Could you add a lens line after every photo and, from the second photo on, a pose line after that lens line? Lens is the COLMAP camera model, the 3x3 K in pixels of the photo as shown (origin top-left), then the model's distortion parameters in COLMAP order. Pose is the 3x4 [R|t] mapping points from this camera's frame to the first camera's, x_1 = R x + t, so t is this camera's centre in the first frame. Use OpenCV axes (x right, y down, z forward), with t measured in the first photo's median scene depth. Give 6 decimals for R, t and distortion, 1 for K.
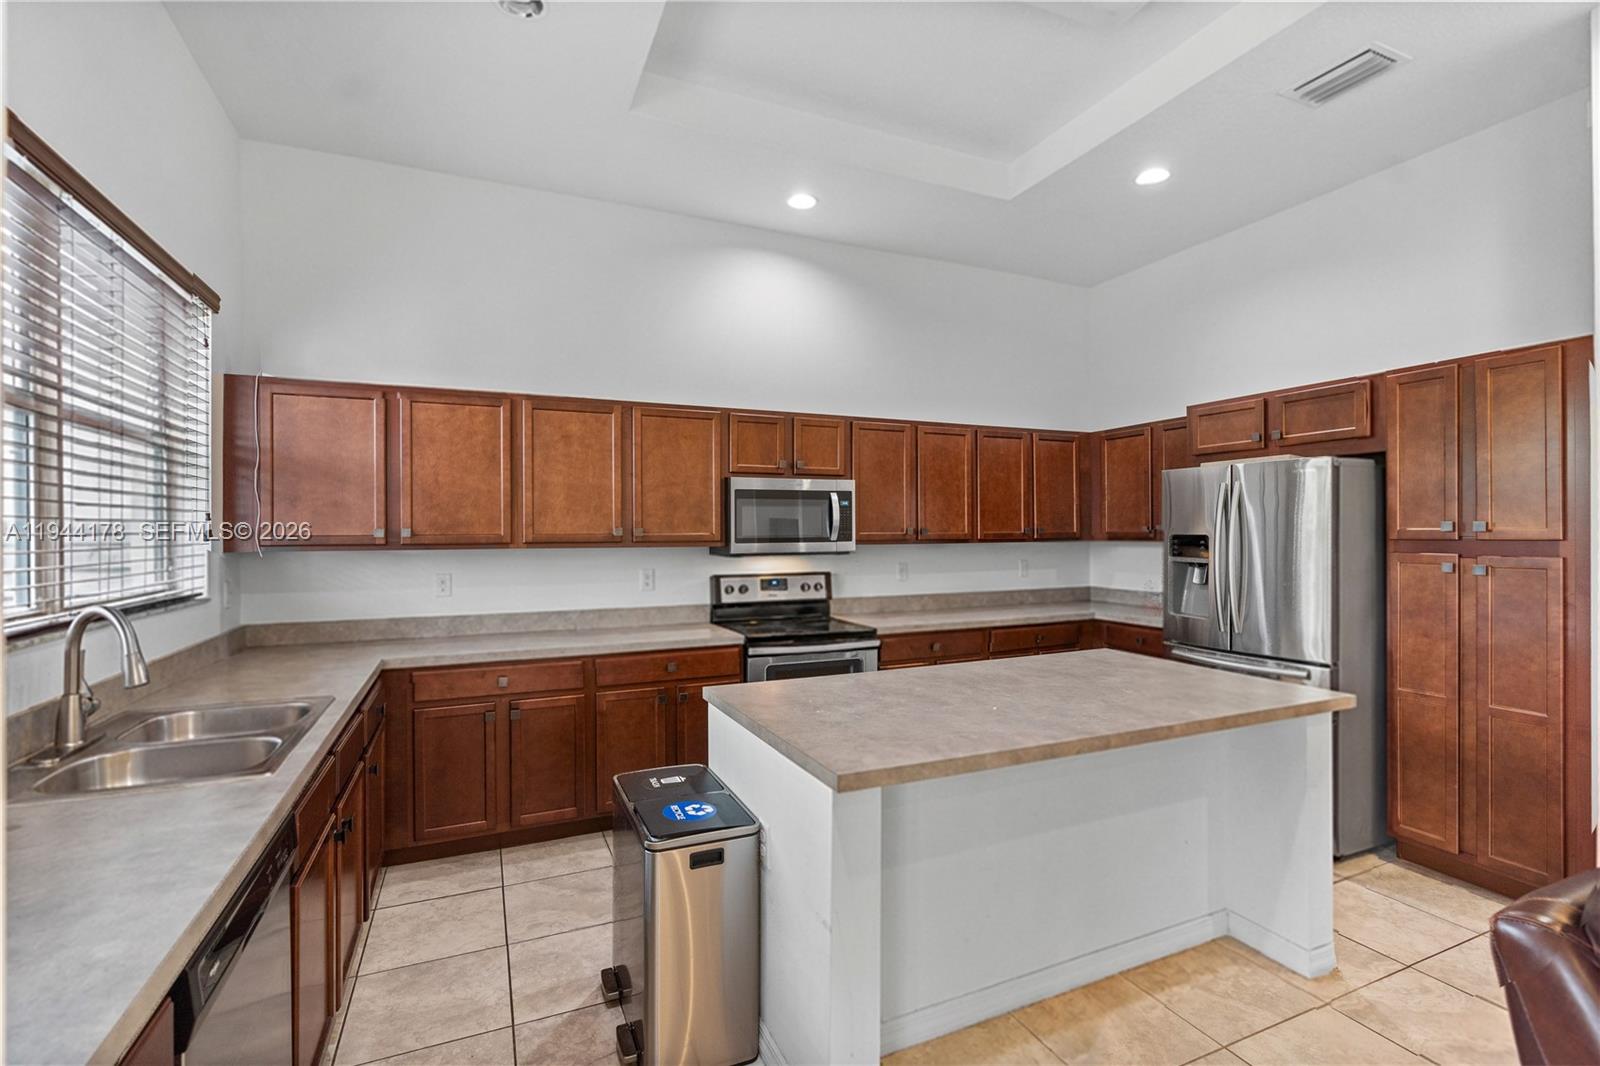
lens RADIAL K [[720.1, 0, 801.4], [0, 720.1, 528.3], [0, 0, 1]] dist [-0.010543, 0.005957]
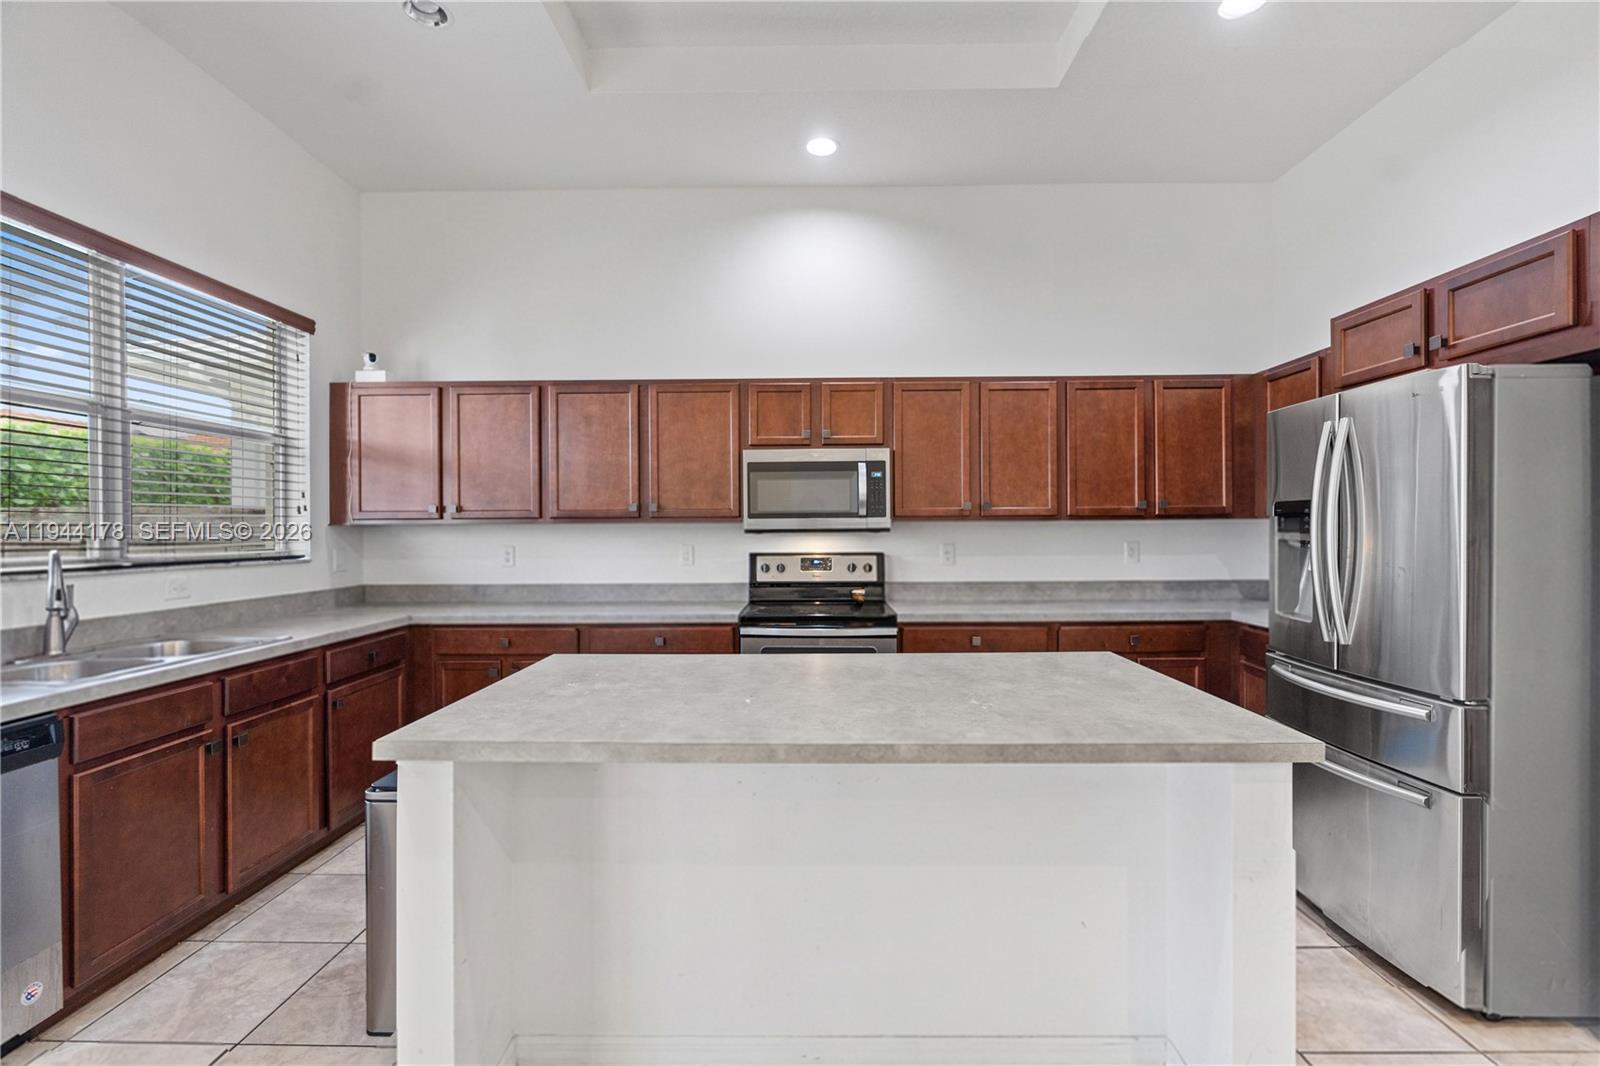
lens RADIAL K [[720.1, 0, 804.0], [0, 720.1, 528.5], [0, 0, 1]] dist [-0.010543, 0.005957]
pose [[0.909266, -0.000718, -0.416214, 0.384299], [0.003818, 0.999971, 0.006617, 0.028521], [0.416197, -0.007606, 0.909243, 0.162571]]
